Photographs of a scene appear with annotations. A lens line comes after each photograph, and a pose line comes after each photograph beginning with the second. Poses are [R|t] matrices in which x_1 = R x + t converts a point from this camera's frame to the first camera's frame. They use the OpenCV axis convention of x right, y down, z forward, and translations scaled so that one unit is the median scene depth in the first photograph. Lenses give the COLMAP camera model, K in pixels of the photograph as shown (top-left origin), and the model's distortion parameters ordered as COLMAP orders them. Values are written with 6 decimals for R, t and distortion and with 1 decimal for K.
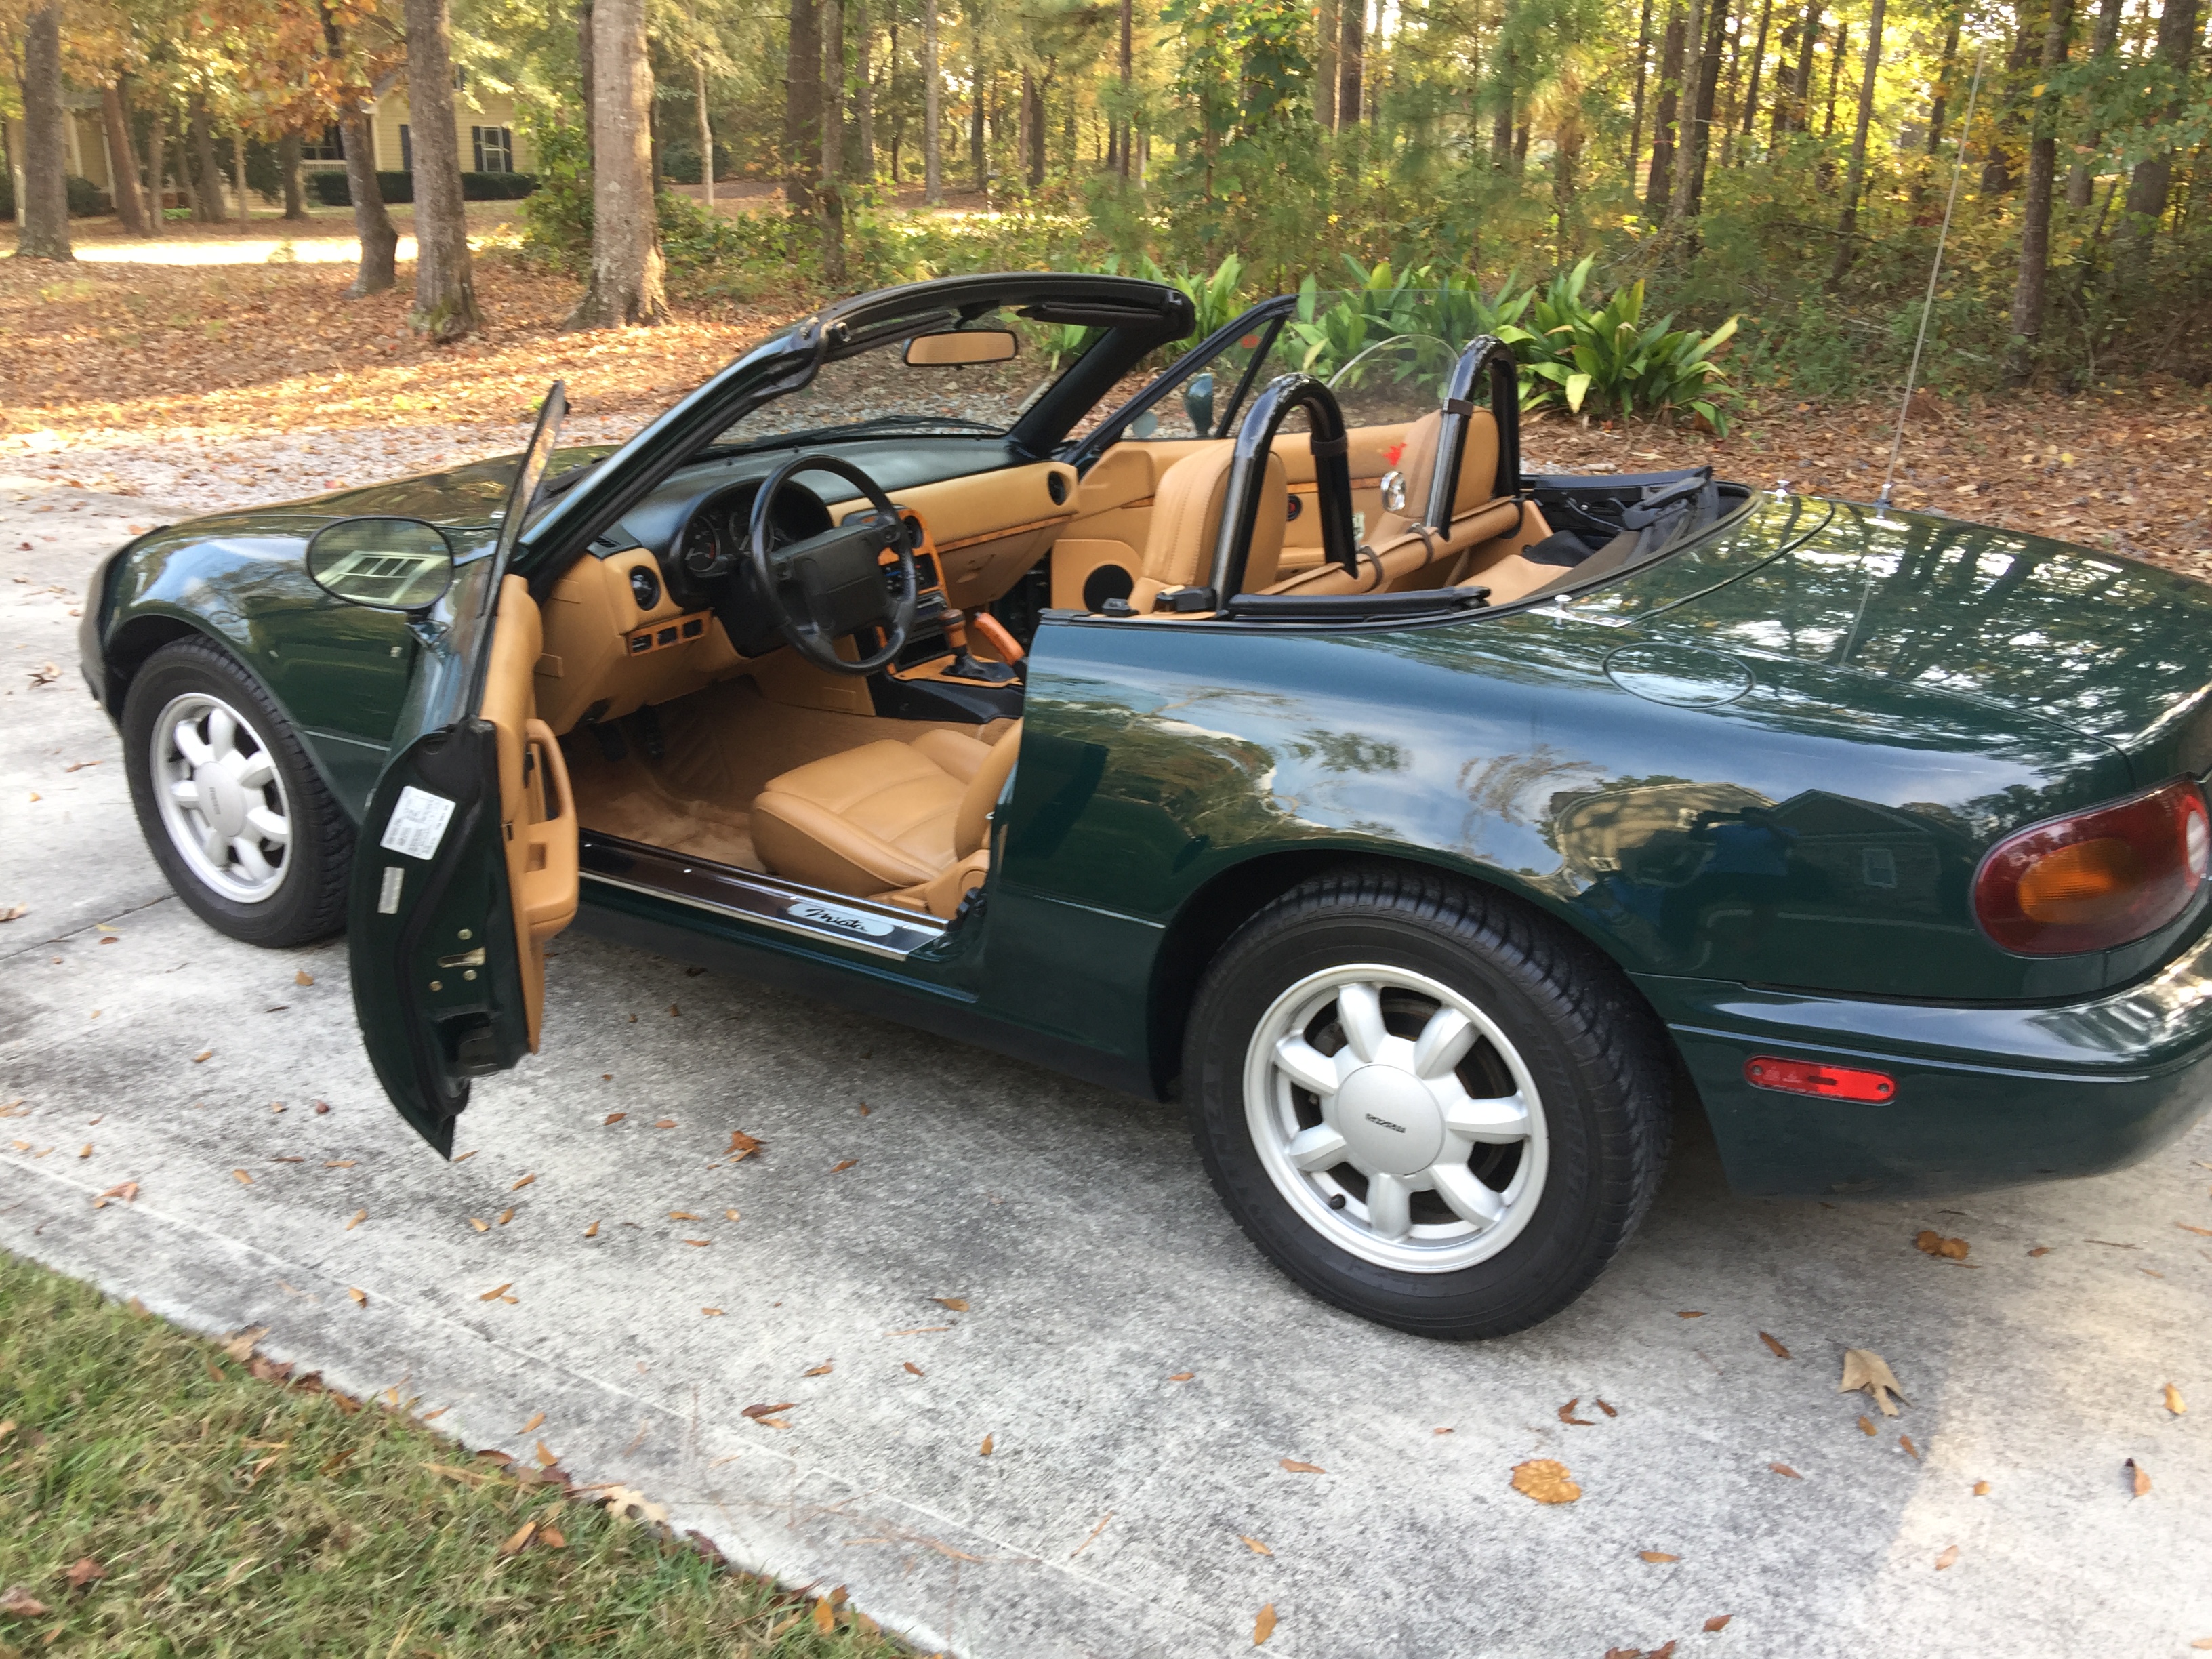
lens RADIAL K [[1854.0, 0, 1099.1], [0, 1854.0, 829.4], [0, 0, 1]] dist [0.077932, -0.122945]
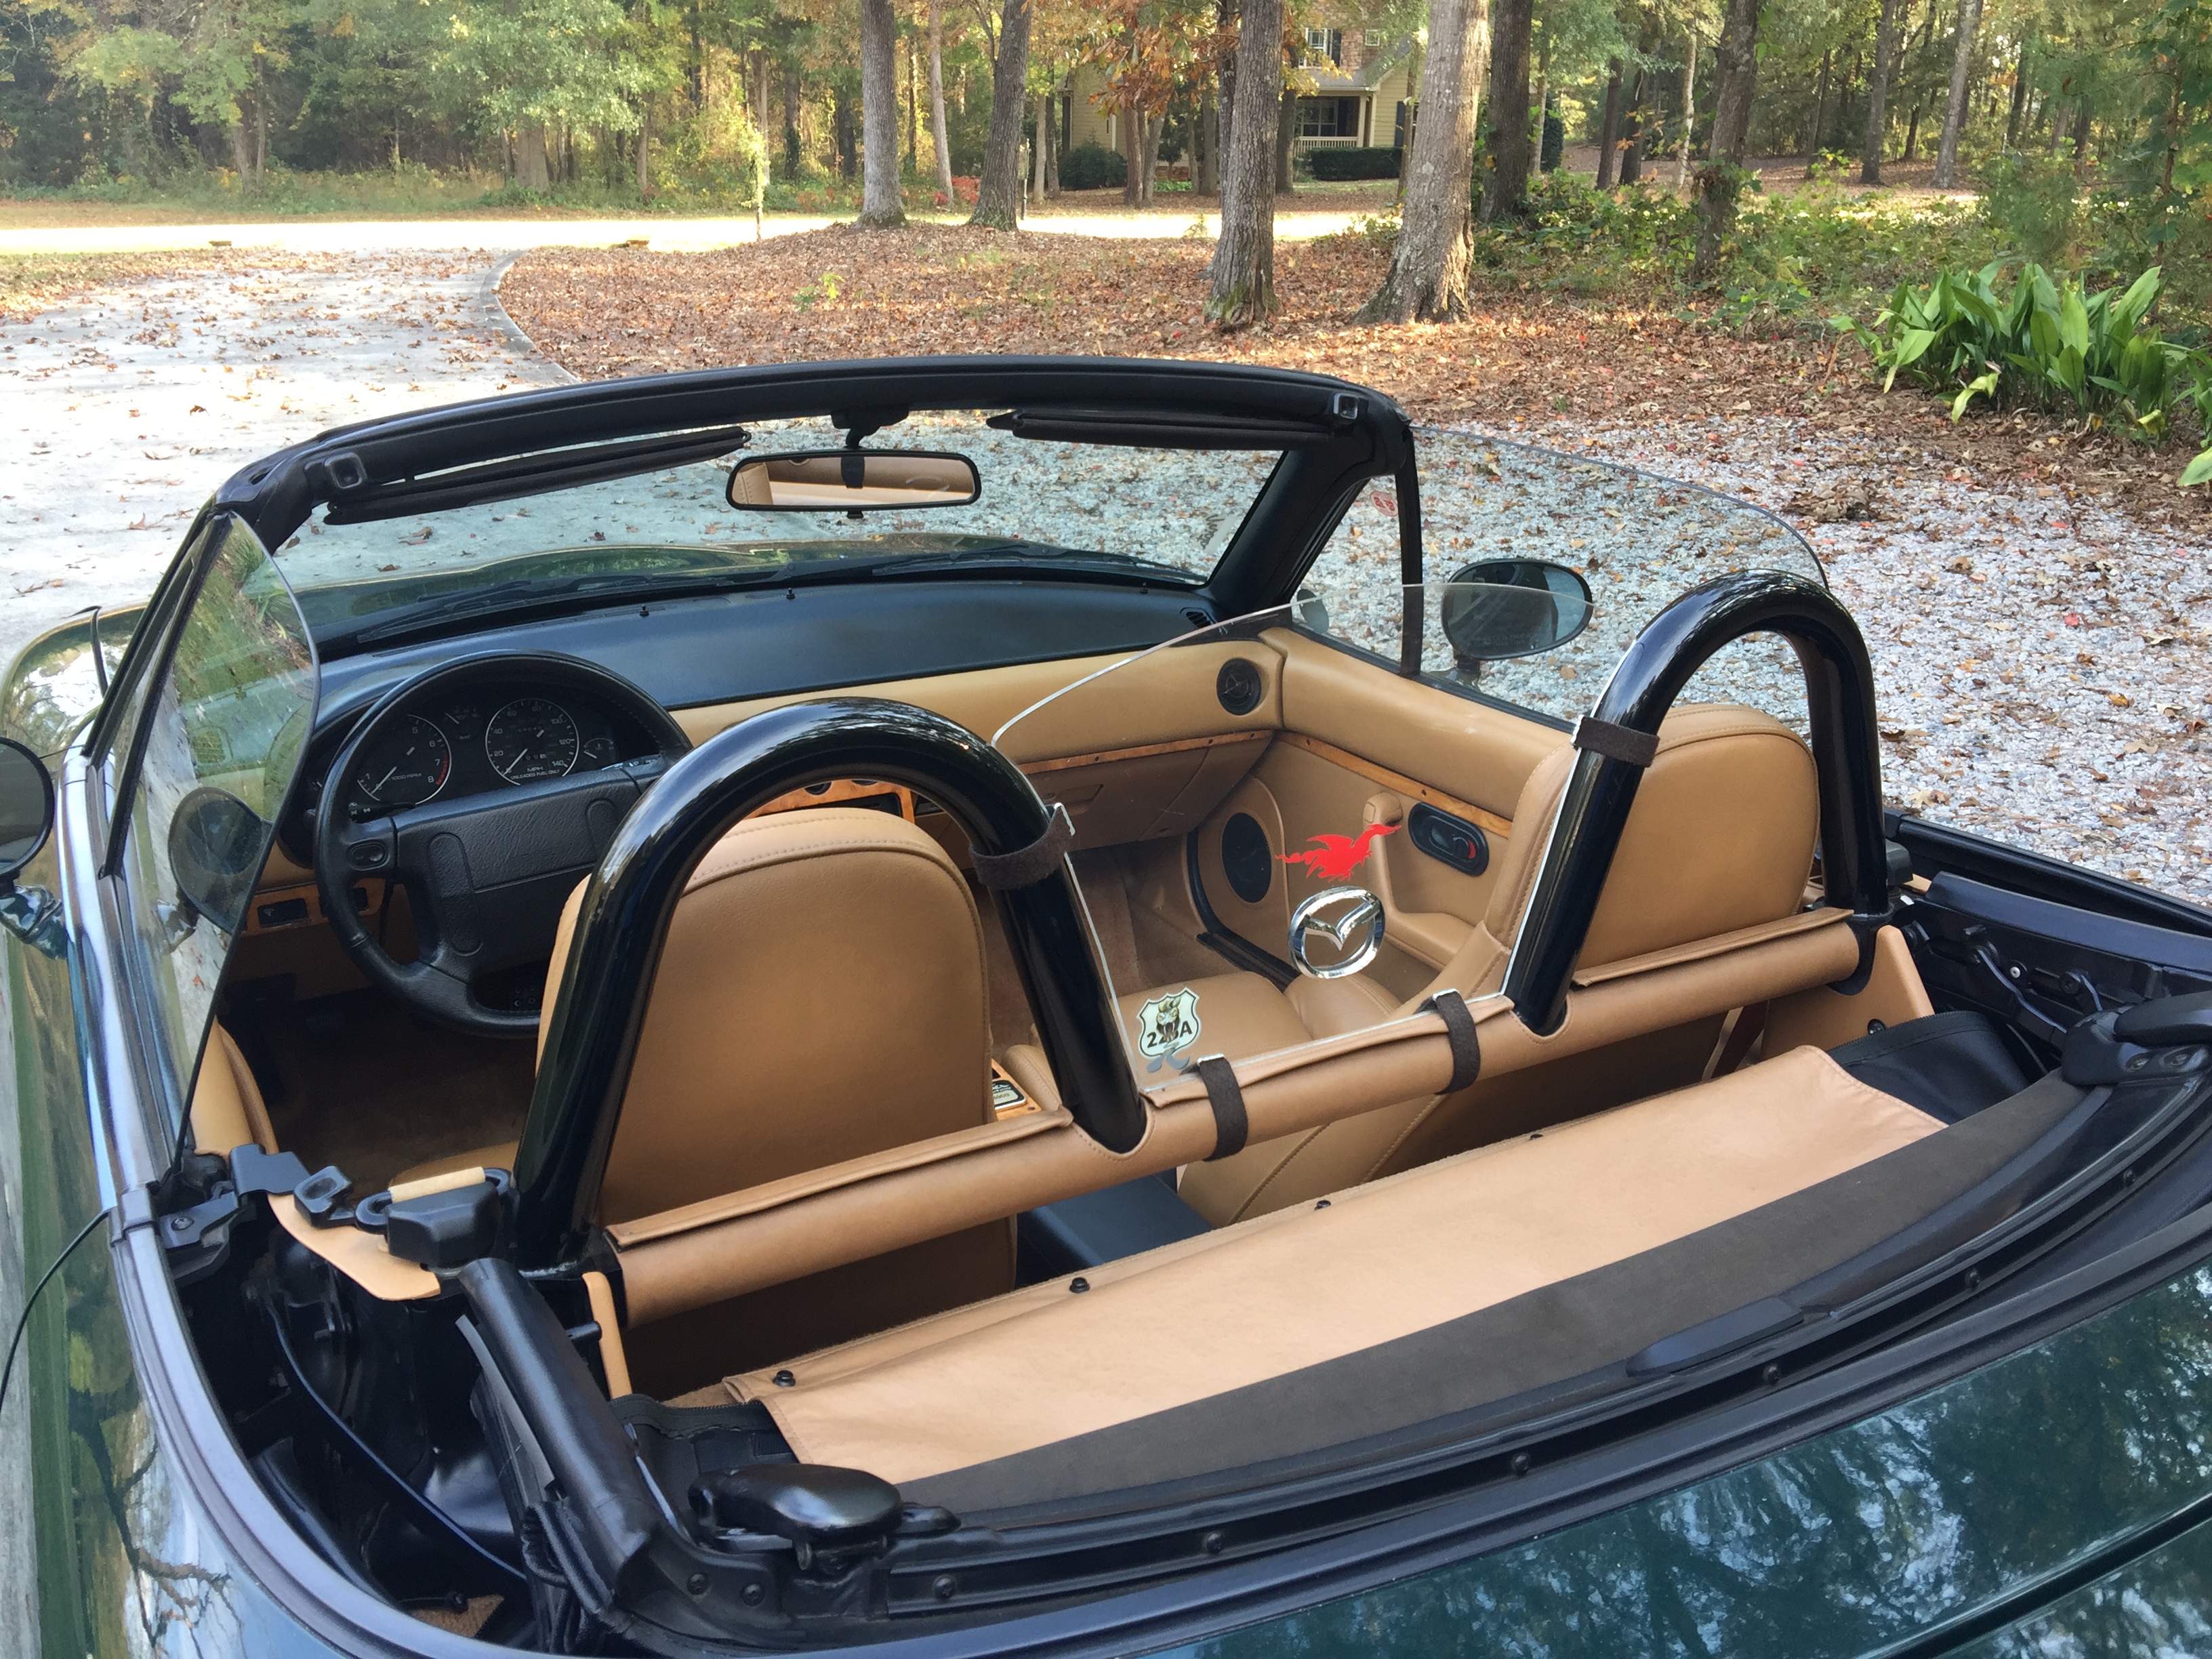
lens RADIAL K [[1854.0, 0, 1099.1], [0, 1854.0, 829.4], [0, 0, 1]] dist [0.077932, -0.122945]
pose [[0.876450, 0.172642, -0.449477, 0.063748], [-0.167457, 0.984527, 0.051623, -0.046499], [0.451434, 0.030022, 0.891799, 0.125310]]
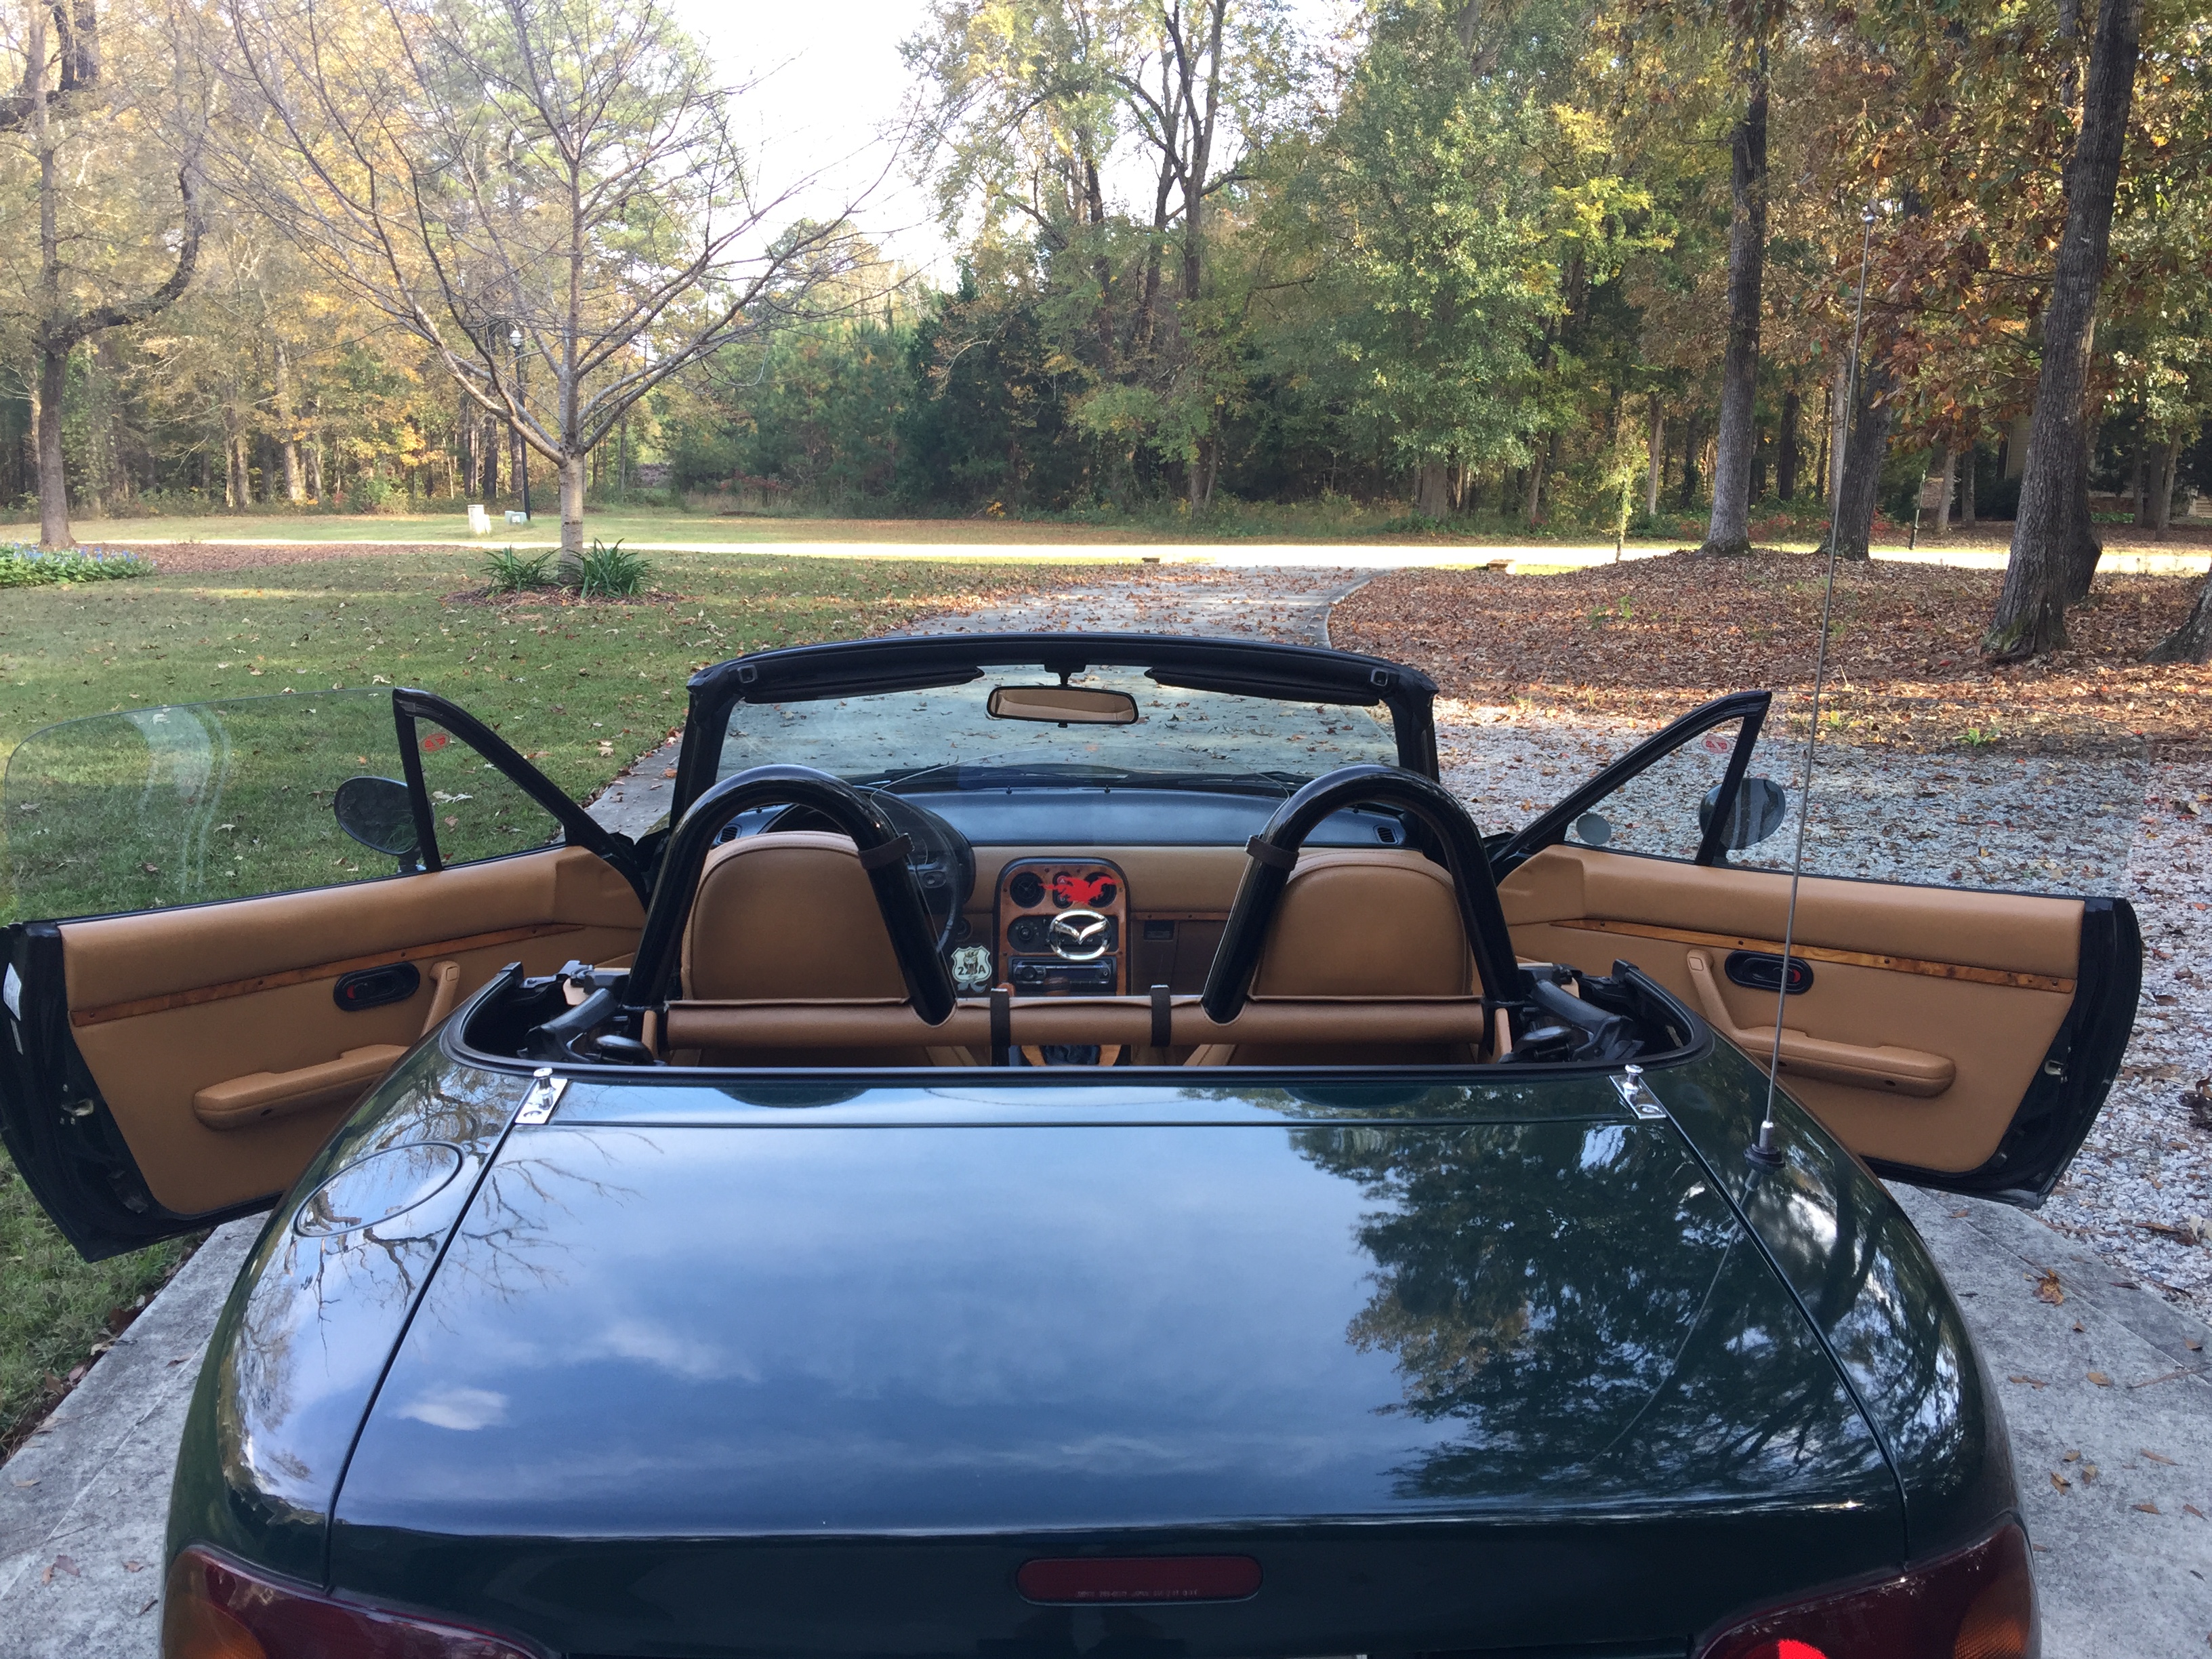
lens RADIAL K [[1854.0, 0, 1099.1], [0, 1854.0, 829.4], [0, 0, 1]] dist [0.077932, -0.122945]
pose [[0.562531, 0.163159, -0.810517, 0.168367], [-0.282645, 0.959220, -0.003074, -0.047761], [0.776962, 0.230818, 0.585707, 0.114304]]
